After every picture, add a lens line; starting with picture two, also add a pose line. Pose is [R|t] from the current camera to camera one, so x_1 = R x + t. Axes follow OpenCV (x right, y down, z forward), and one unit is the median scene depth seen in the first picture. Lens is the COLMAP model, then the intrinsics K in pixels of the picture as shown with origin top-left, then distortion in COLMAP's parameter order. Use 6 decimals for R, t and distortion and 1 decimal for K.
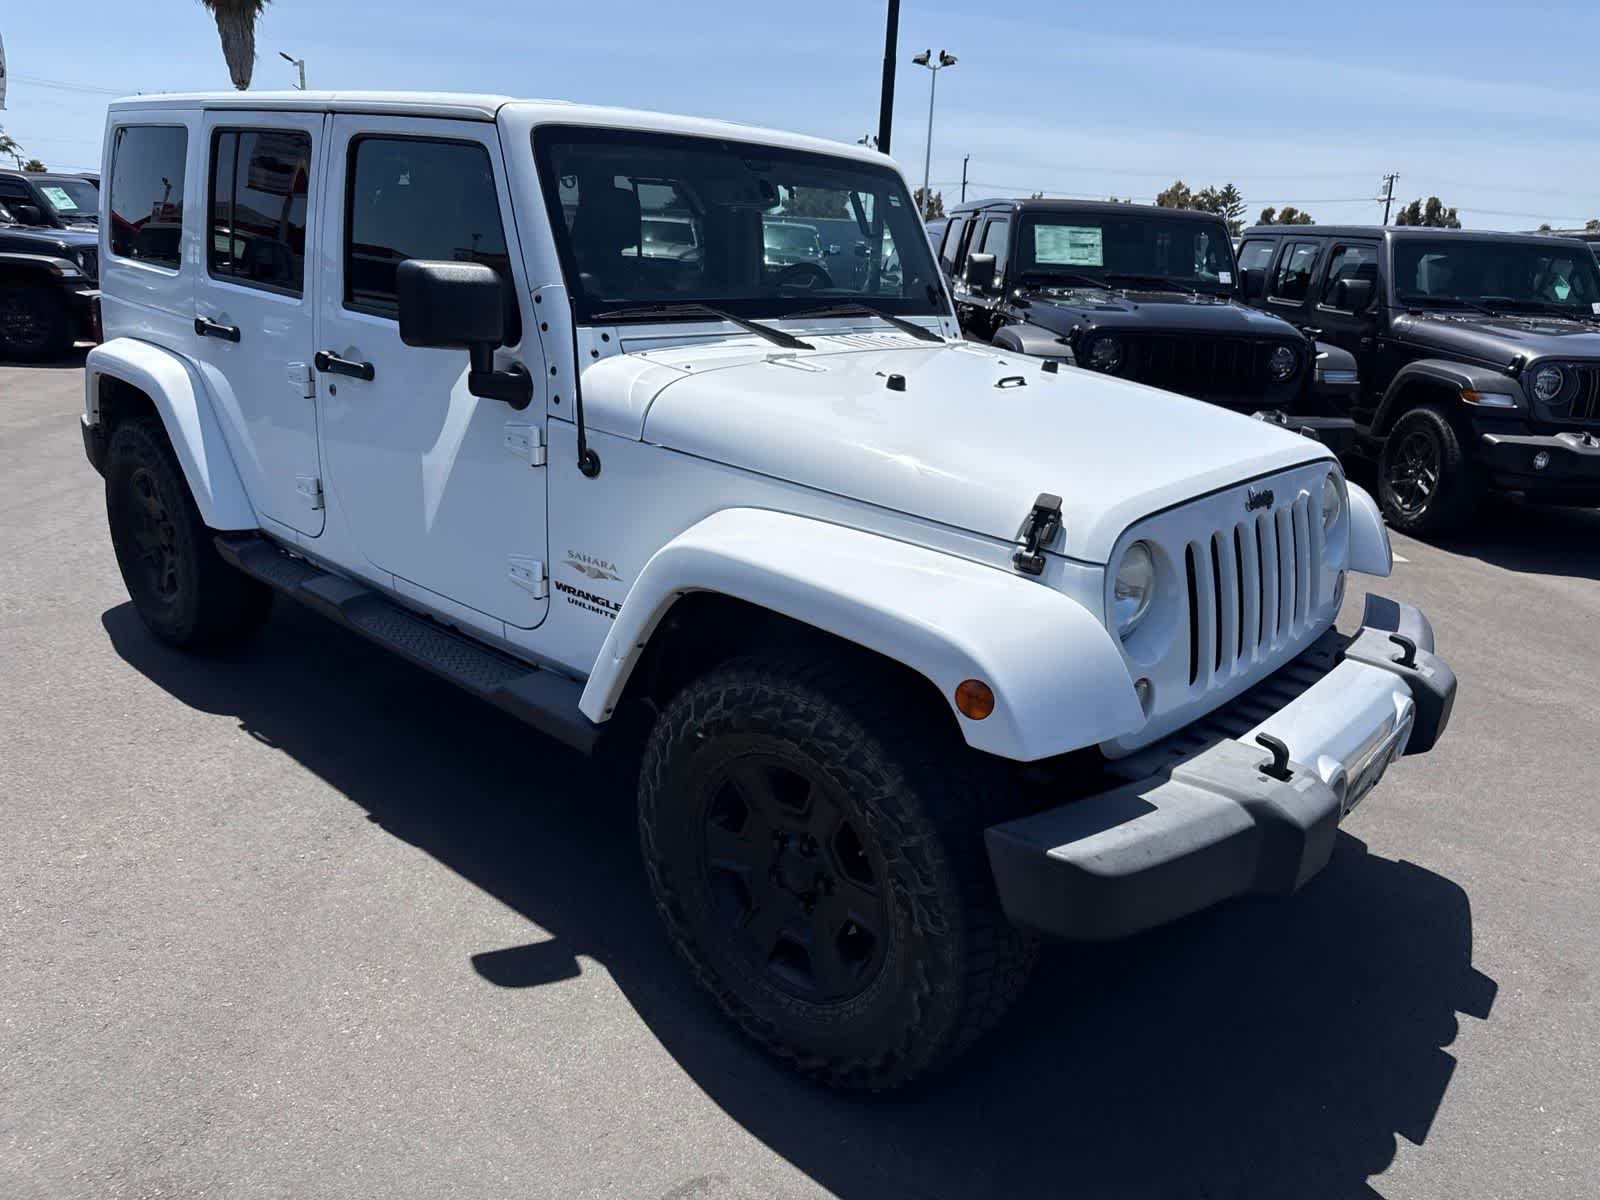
lens RADIAL K [[1144.1, 0, 808.8], [0, 1144.1, 594.3], [0, 0, 1]] dist [0.051805, -0.065603]
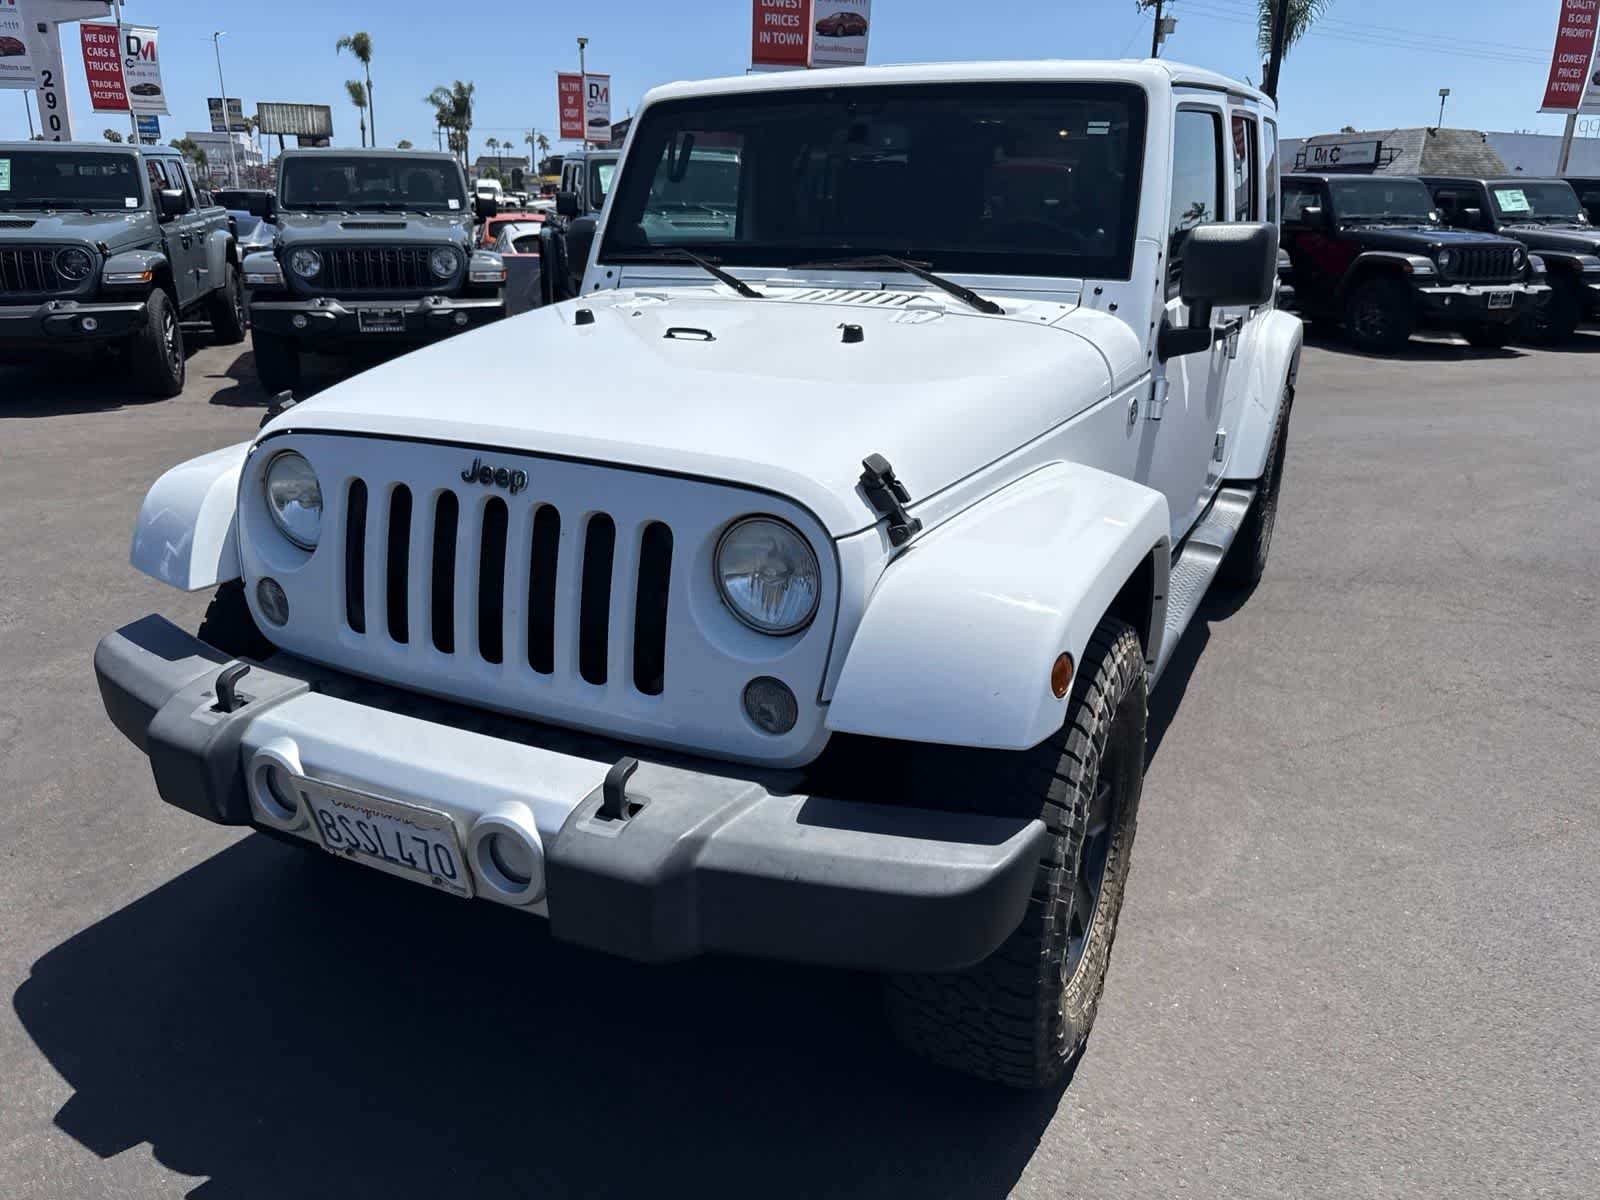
lens RADIAL K [[1152.9, 0, 797.0], [0, 1152.9, 574.5], [0, 0, 1]] dist [0.008335, -0.008871]
pose [[0.266139, 0.255386, -0.929488, 0.959608], [-0.280368, 0.943084, 0.178844, -0.174471], [0.922260, 0.213002, 0.322593, 0.756936]]
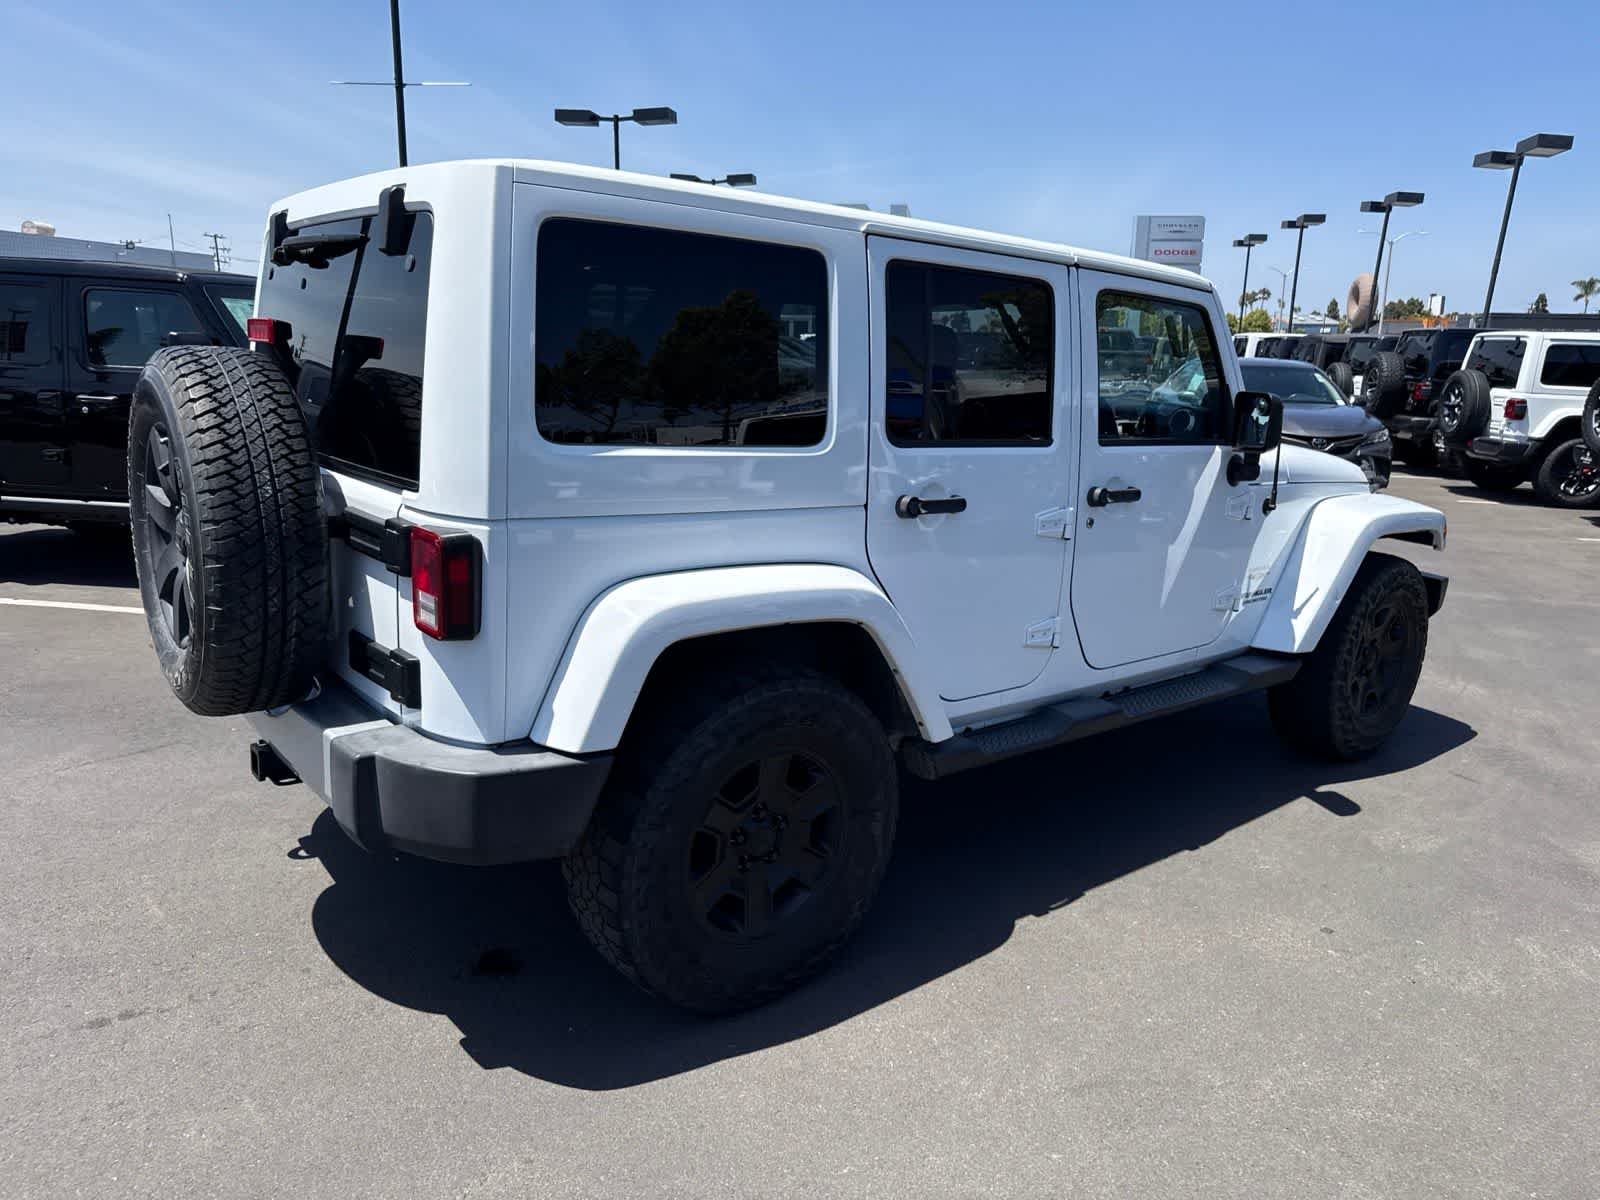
lens RADIAL K [[1144.8, 0, 809.5], [0, 1144.8, 595.2], [0, 0, 1]] dist [0.058993, -0.072677]
pose [[0.156768, -0.260076, 0.952777, -1.580429], [0.271874, 0.938798, 0.211526, -0.435661], [-0.949478, 0.225875, 0.217881, 1.096141]]
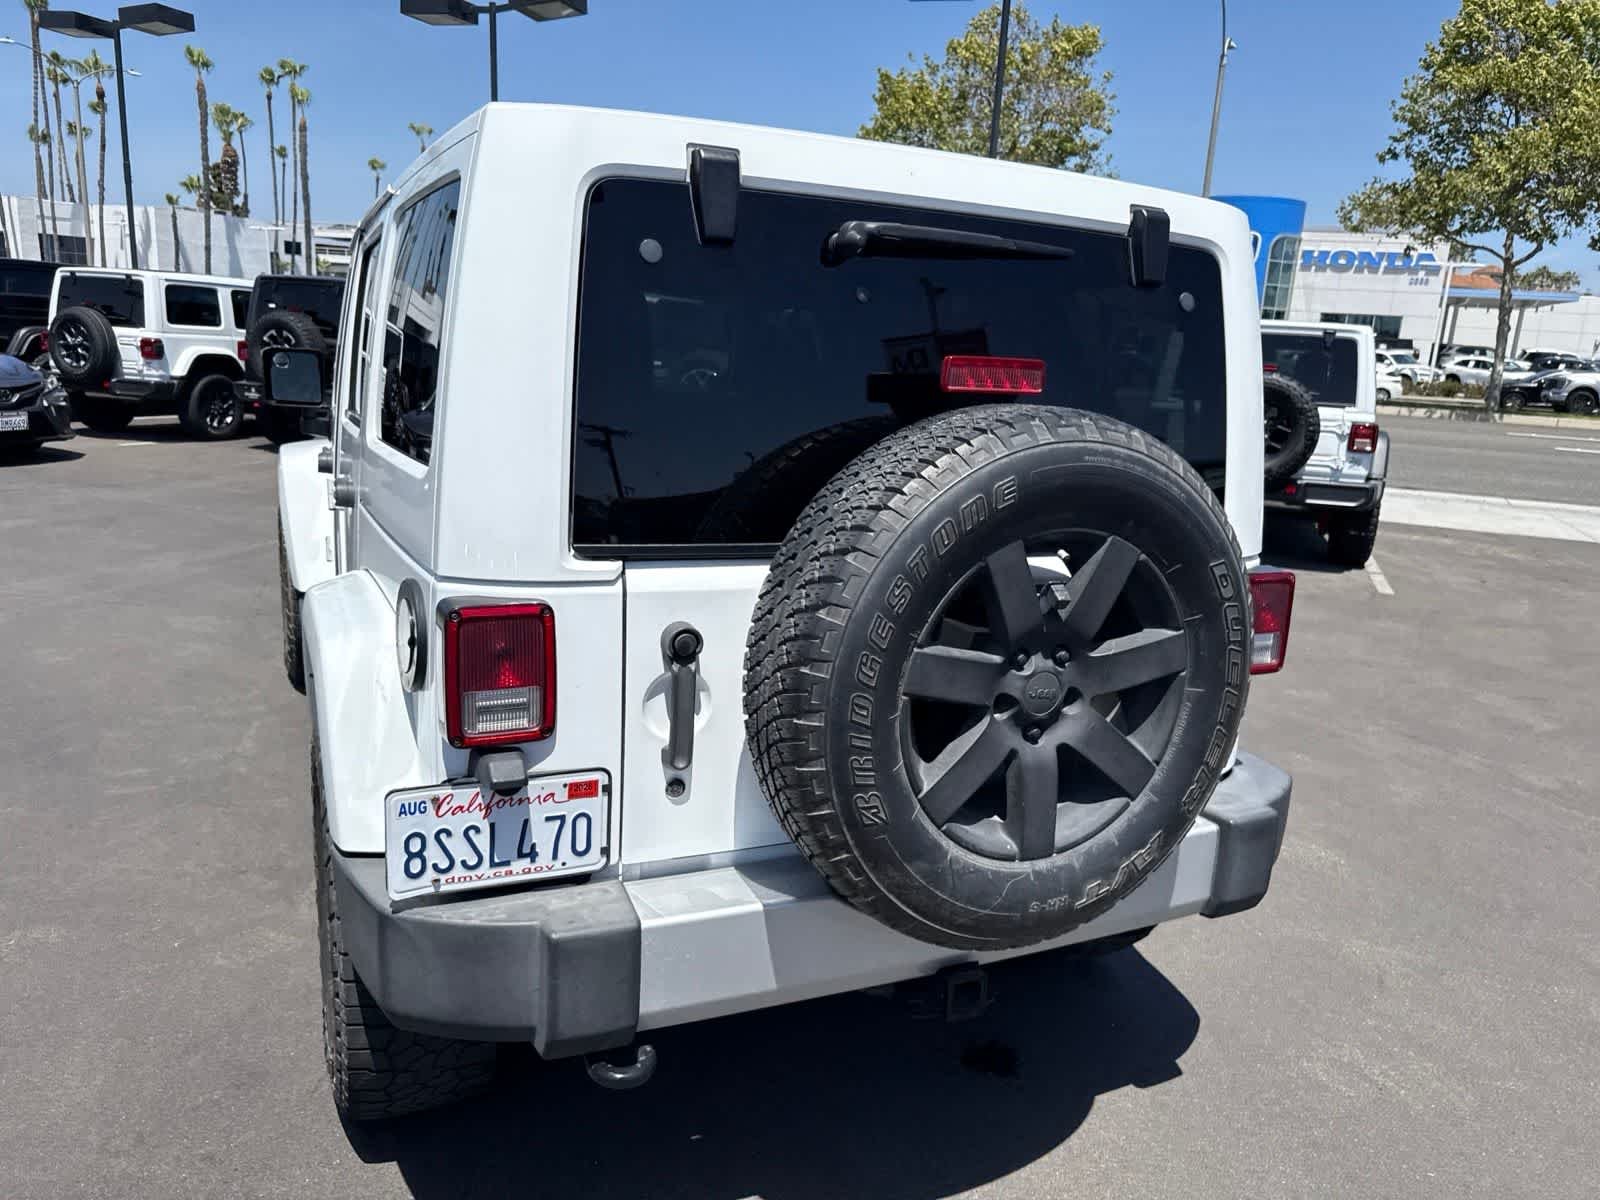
lens RADIAL K [[1131.2, 0, 809.1], [0, 1131.2, 600.8], [0, 0, 1]] dist [0.117605, -0.145186]
pose [[-0.920896, -0.185887, 0.342631, -0.876418], [0.010856, 0.866403, 0.499227, -0.755035], [-0.389656, 0.463456, -0.795849, 2.227332]]
